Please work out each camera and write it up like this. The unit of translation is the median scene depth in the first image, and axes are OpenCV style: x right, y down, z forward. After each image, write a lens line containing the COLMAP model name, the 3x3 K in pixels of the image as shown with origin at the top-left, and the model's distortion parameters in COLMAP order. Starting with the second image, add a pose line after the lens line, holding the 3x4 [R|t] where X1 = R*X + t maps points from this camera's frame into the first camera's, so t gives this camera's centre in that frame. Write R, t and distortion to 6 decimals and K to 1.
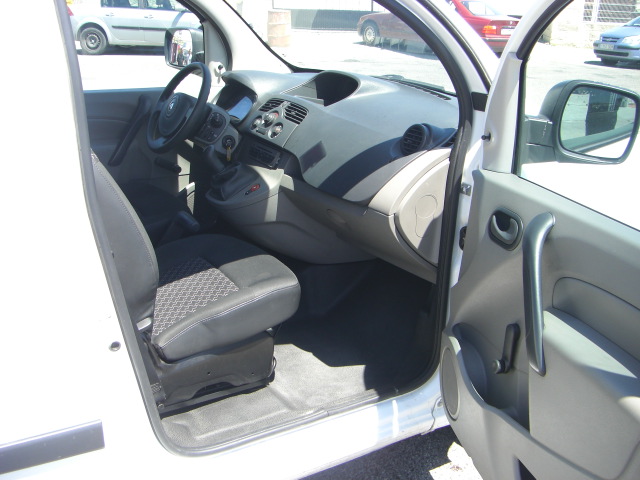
lens RADIAL K [[713.8, 0, 320.0], [0, 713.8, 240.0], [0, 0, 1]] dist [-0.153943, 0.052590]
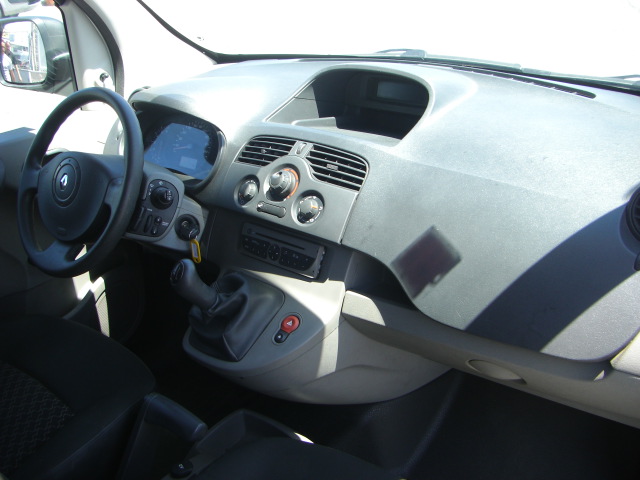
lens RADIAL K [[713.8, 0, 320.0], [0, 713.8, 240.0], [0, 0, 1]] dist [-0.153943, 0.052590]
pose [[0.945734, -0.213581, 0.244887, -0.181060], [0.190636, 0.975003, 0.114137, -0.184293], [-0.263144, -0.061259, 0.962810, 0.490414]]
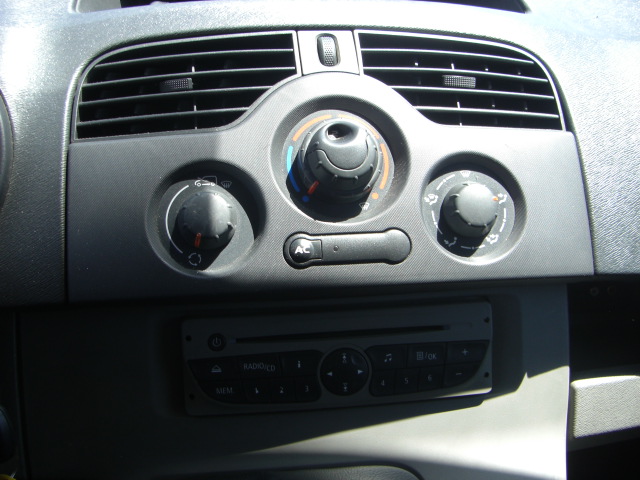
lens RADIAL K [[713.8, 0, 320.0], [0, 713.8, 240.0], [0, 0, 1]] dist [-0.153943, 0.052590]
pose [[0.380963, -0.453758, 0.805587, -0.214003], [0.294111, 0.885507, 0.359689, -0.214888], [-0.876565, 0.099904, 0.470801, 0.931282]]
